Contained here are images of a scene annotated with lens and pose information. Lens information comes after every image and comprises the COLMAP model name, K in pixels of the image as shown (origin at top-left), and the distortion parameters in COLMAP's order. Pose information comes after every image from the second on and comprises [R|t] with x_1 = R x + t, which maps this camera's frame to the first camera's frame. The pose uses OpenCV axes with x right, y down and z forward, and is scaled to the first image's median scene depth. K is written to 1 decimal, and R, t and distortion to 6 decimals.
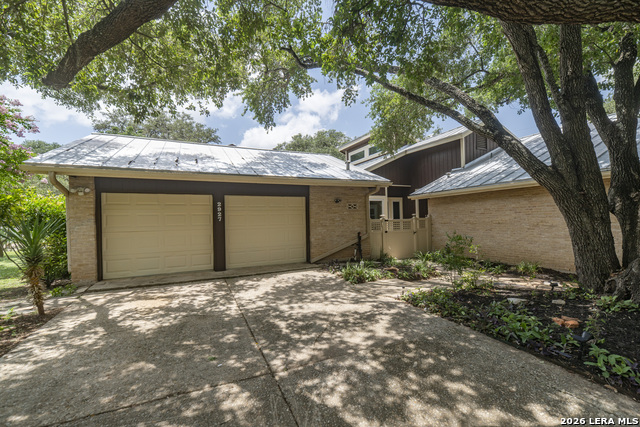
lens RADIAL K [[274.5, 0, 319.4], [0, 274.5, 215.3], [0, 0, 1]] dist [0.003632, 0.000216]
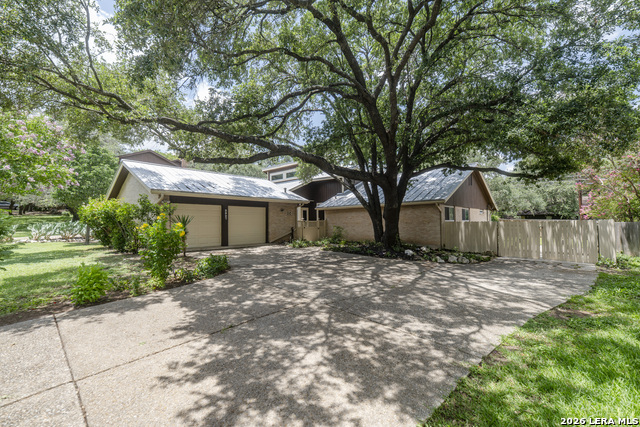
lens RADIAL K [[274.5, 0, 319.4], [0, 274.5, 215.3], [0, 0, 1]] dist [0.003632, 0.000216]
pose [[0.926889, 0.023848, 0.374578, -0.335971], [-0.016779, 0.999614, -0.022122, 0.016833], [-0.374961, 0.014220, 0.926931, -0.702247]]
